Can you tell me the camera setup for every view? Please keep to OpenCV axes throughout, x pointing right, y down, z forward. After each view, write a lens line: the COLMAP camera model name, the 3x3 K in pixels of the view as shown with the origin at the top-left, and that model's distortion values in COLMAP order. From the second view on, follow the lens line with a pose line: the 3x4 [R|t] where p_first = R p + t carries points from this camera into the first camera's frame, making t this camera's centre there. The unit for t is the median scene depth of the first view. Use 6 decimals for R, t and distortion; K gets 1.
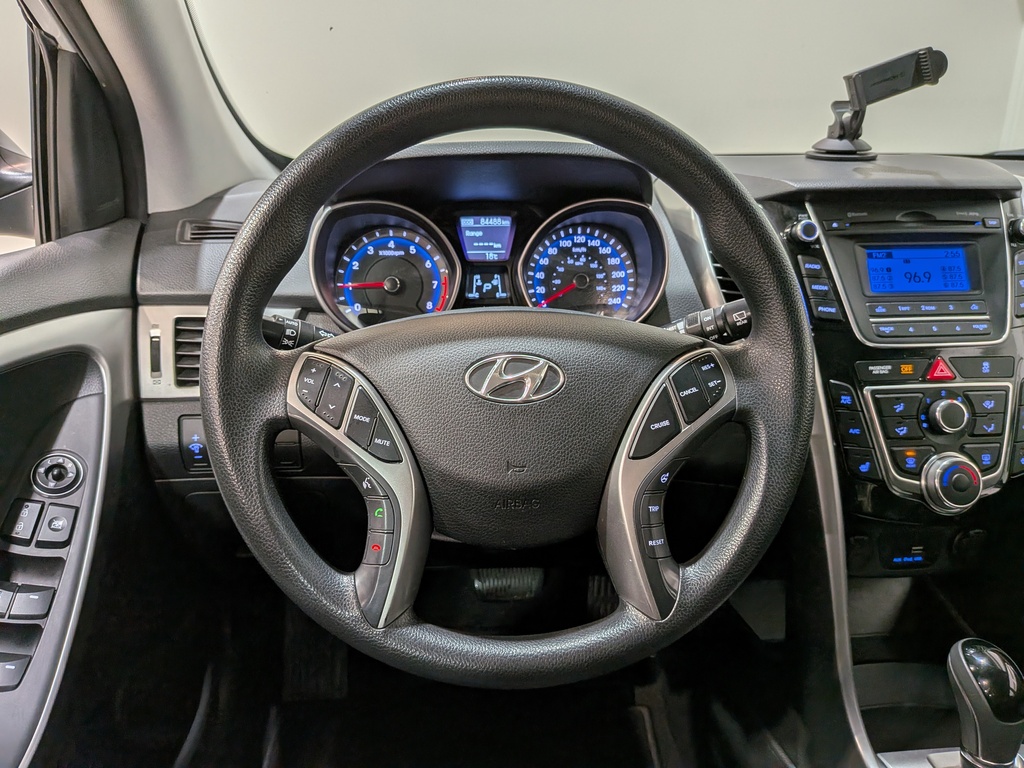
lens RADIAL K [[734.0, 0, 496.4], [0, 734.0, 394.7], [0, 0, 1]] dist [0.055309, -0.099972]
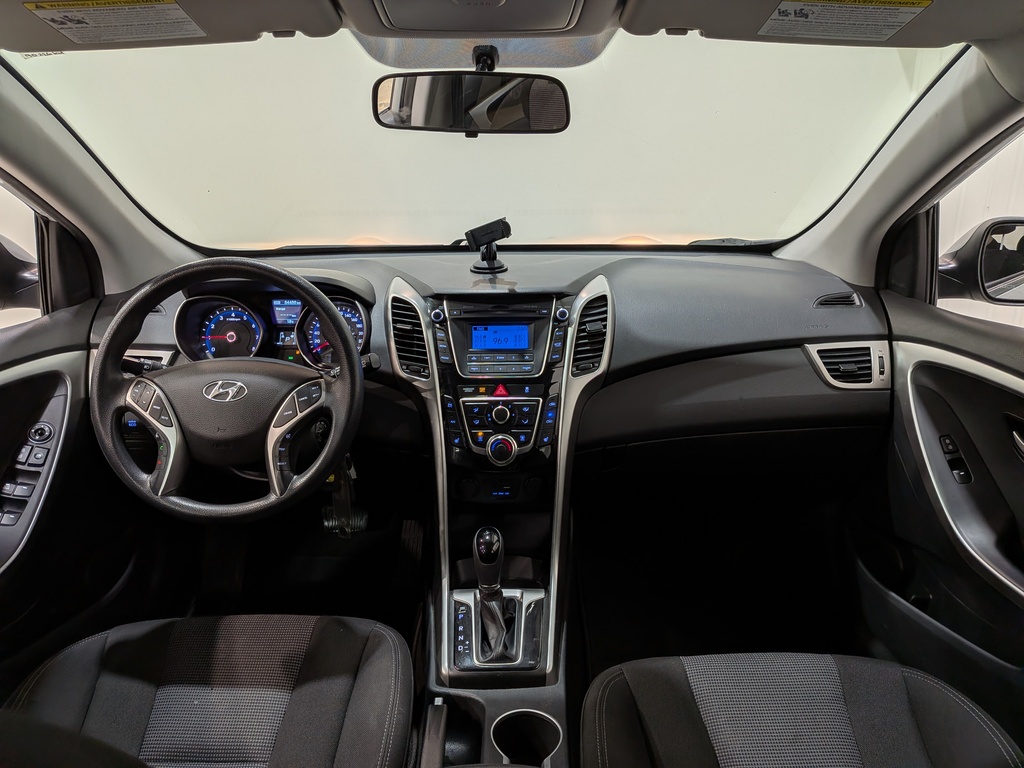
lens RADIAL K [[734.0, 0, 506.6], [0, 734.0, 392.5], [0, 0, 1]] dist [0.055309, -0.099972]
pose [[0.998448, 0.019580, -0.052139, 0.717276], [-0.020374, 0.999684, -0.014752, -0.001574], [0.051834, 0.015791, 0.998531, -0.880390]]
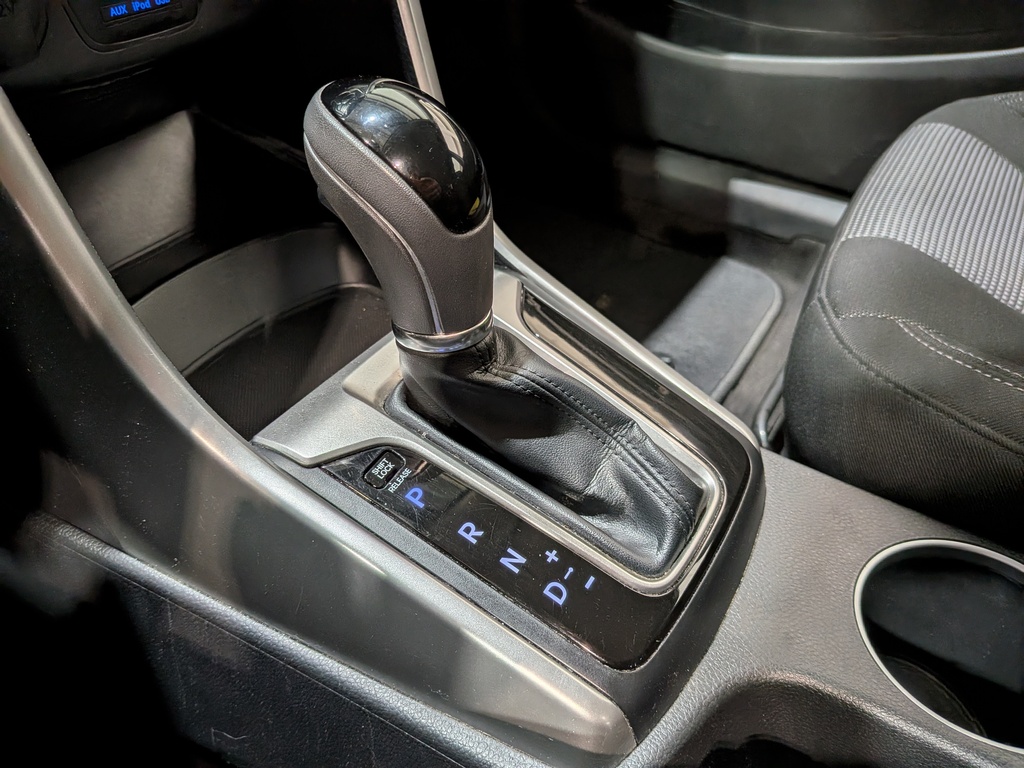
lens RADIAL K [[734.0, 0, 507.1], [0, 734.0, 387.3], [0, 0, 1]] dist [0.055309, -0.099972]
pose [[0.591254, -0.506353, 0.627714, 0.335626], [0.216930, 0.849499, 0.480929, 0.276579], [-0.776763, -0.148182, 0.612113, 0.600625]]
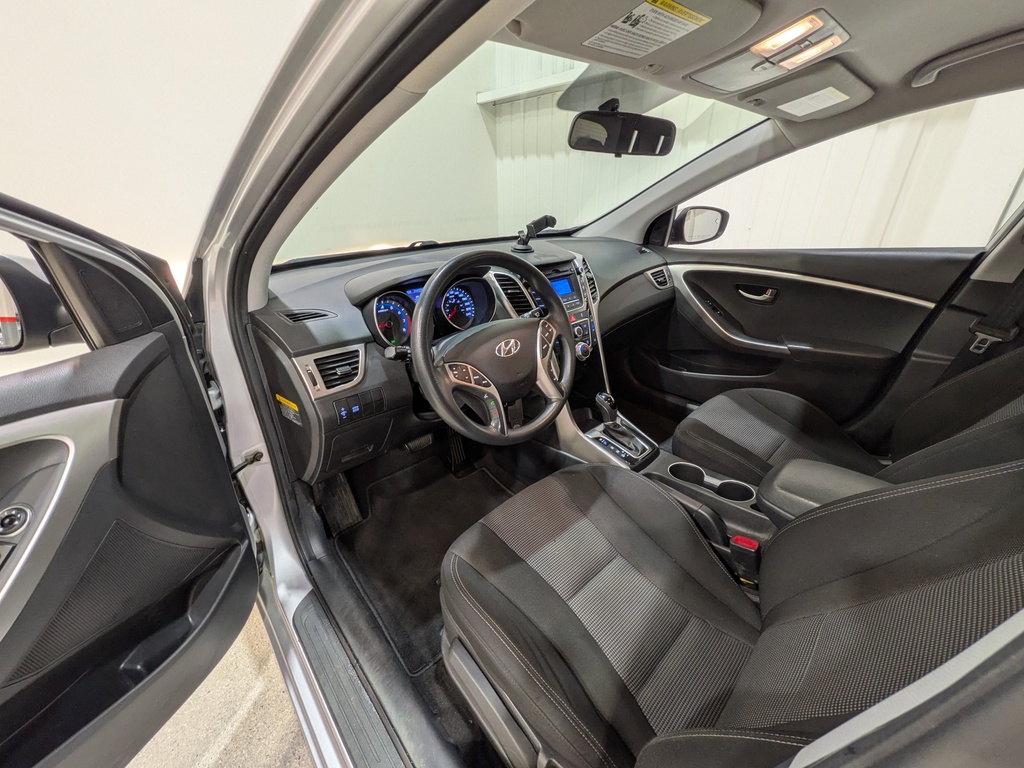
lens RADIAL K [[401.4, 0, 518.6], [0, 401.4, 386.0], [0, 0, 1]] dist [0.004459, 0.000141]
pose [[0.776441, -0.278190, 0.565464, -0.678671], [0.216693, 0.960434, 0.174960, -0.109428], [-0.591763, -0.013314, 0.806002, -0.299908]]
